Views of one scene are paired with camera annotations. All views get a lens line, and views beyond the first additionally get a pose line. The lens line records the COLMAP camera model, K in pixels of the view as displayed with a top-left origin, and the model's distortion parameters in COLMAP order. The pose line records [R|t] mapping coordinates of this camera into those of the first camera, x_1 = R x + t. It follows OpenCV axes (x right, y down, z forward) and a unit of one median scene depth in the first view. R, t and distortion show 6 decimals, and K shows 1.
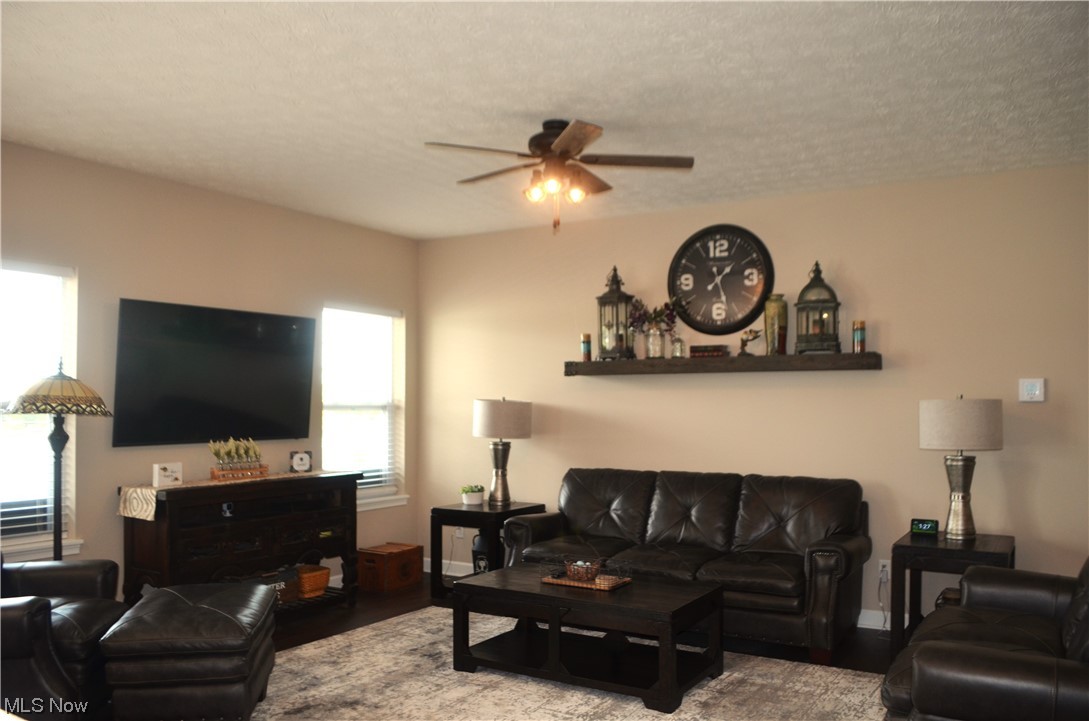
lens RADIAL K [[840.4, 0, 546.7], [0, 840.4, 397.2], [0, 0, 1]] dist [-0.000838, -0.000626]
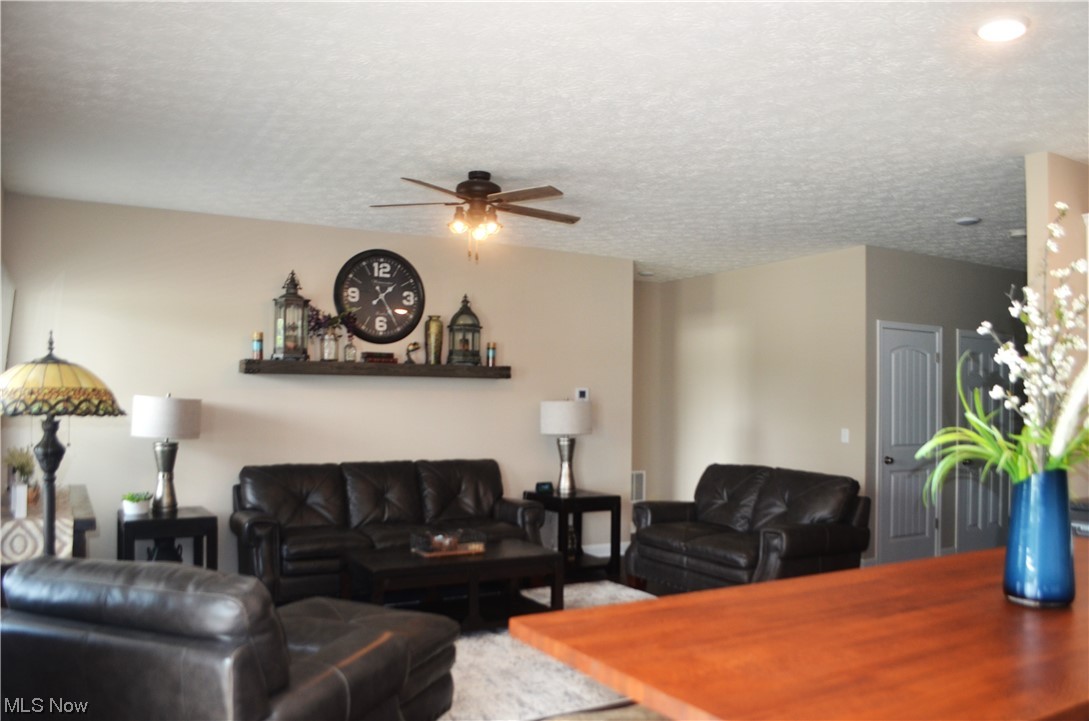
lens RADIAL K [[840.4, 0, 546.7], [0, 840.4, 397.2], [0, 0, 1]] dist [-0.000838, -0.000626]
pose [[0.522558, 0.006885, 0.852576, -0.673613], [-0.016541, 0.999861, 0.002063, -0.005638], [-0.852443, -0.015180, 0.522599, 0.188622]]
